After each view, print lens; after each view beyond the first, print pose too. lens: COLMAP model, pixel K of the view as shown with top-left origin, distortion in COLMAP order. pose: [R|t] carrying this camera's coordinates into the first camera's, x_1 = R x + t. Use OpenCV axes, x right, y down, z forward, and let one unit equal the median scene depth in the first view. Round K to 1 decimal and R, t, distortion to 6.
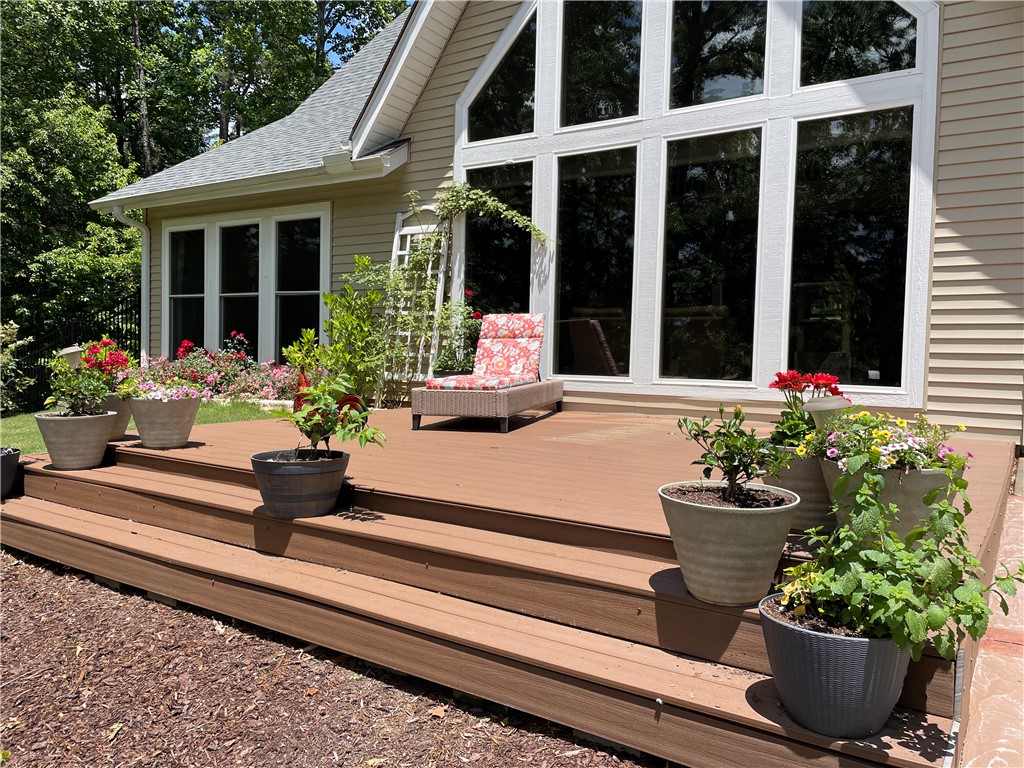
lens RADIAL K [[791.3, 0, 512.0], [0, 791.3, 384.0], [0, 0, 1]] dist [0.117081, -0.155765]
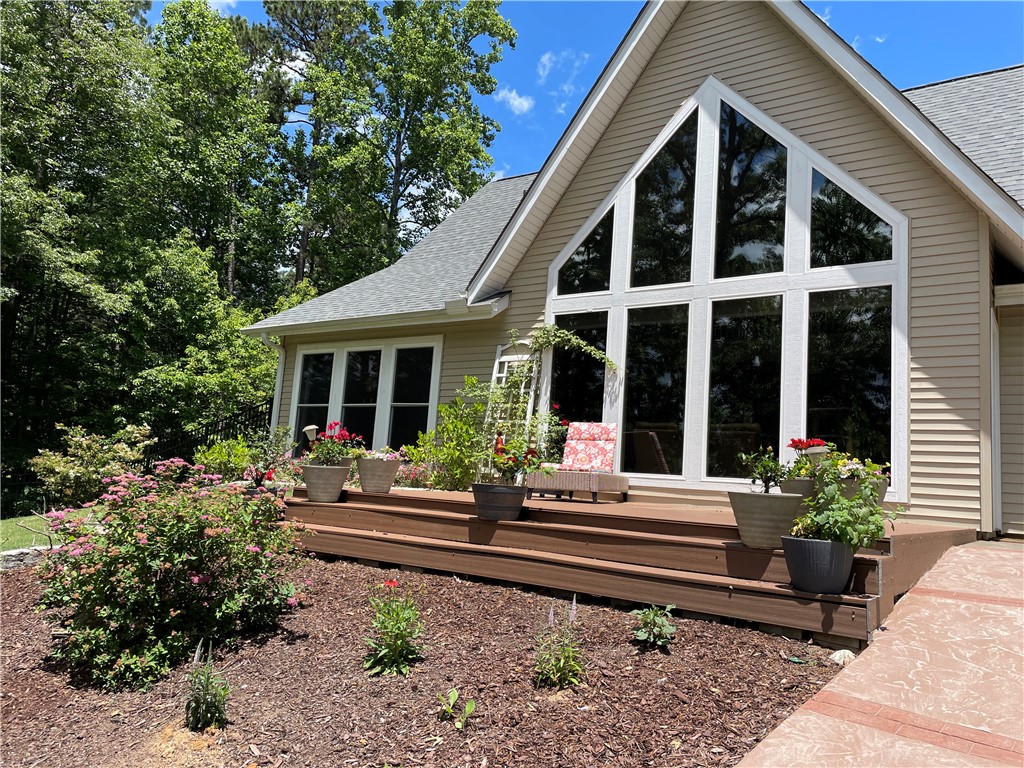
lens RADIAL K [[791.3, 0, 512.0], [0, 791.3, 384.0], [0, 0, 1]] dist [0.117081, -0.155765]
pose [[0.998632, 0.039869, -0.033828, -0.078916], [-0.044980, 0.984922, -0.167052, 0.064357], [0.026658, 0.168345, 0.985368, -0.267918]]
